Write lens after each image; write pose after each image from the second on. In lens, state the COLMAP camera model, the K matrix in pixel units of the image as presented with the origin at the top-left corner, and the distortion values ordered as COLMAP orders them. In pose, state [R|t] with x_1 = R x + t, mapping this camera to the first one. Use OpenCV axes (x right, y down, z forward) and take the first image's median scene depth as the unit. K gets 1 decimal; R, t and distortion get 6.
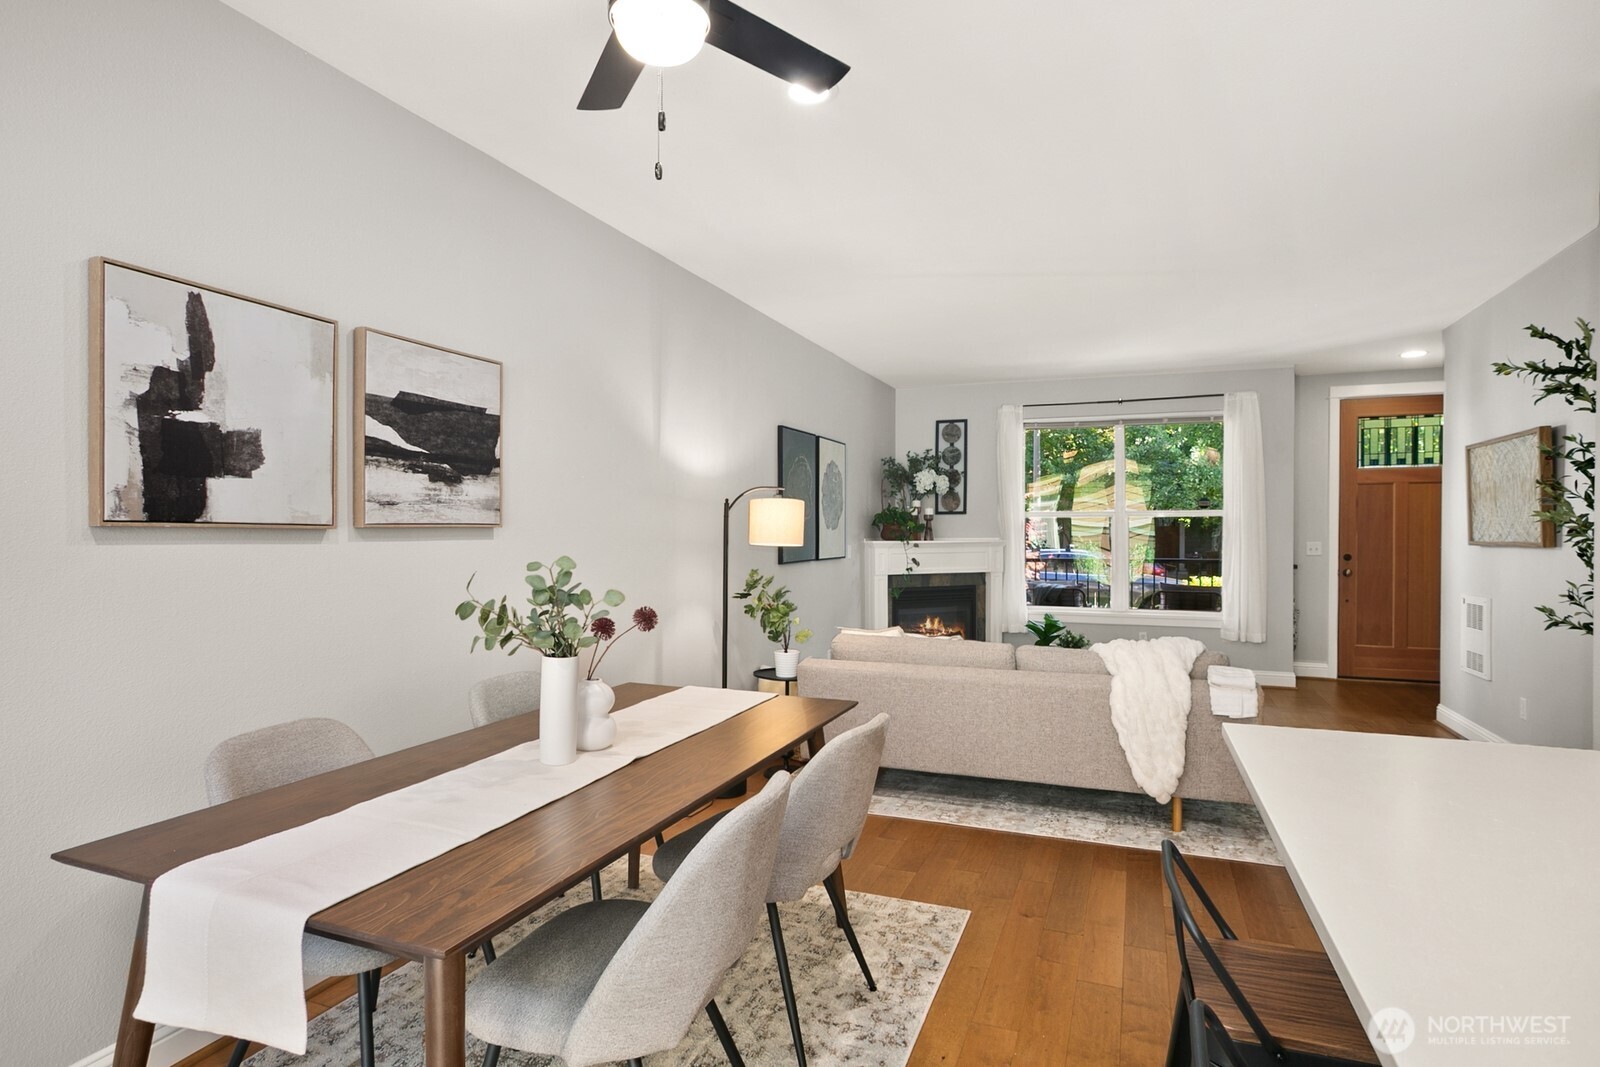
lens RADIAL K [[814.2, 0, 800.0], [0, 814.2, 533.5], [0, 0, 1]] dist [0.000904, 0.000260]
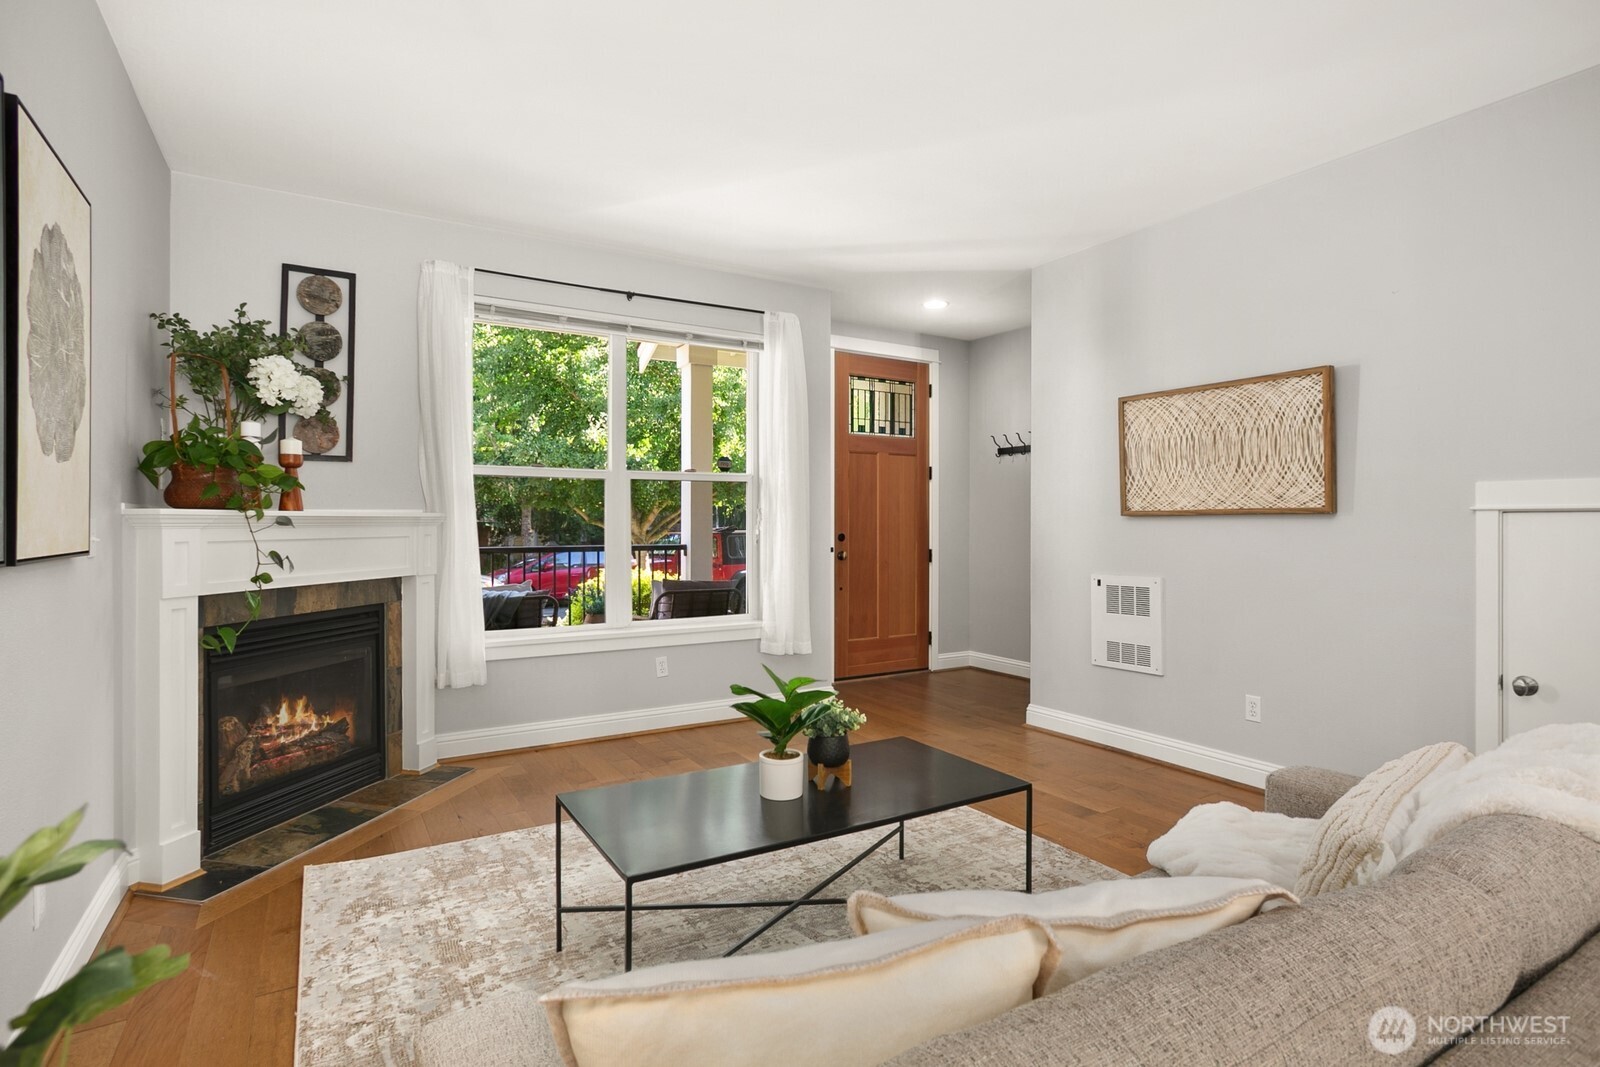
lens RADIAL K [[796.9, 0, 802.6], [0, 796.9, 523.8], [0, 0, 1]] dist [-0.031660, 0.000495]
pose [[0.602919, 0.001285, 0.797802, -0.015694], [0.001202, 0.999996, -0.002519, 0.016193], [-0.797802, 0.002477, 0.602915, 0.508135]]
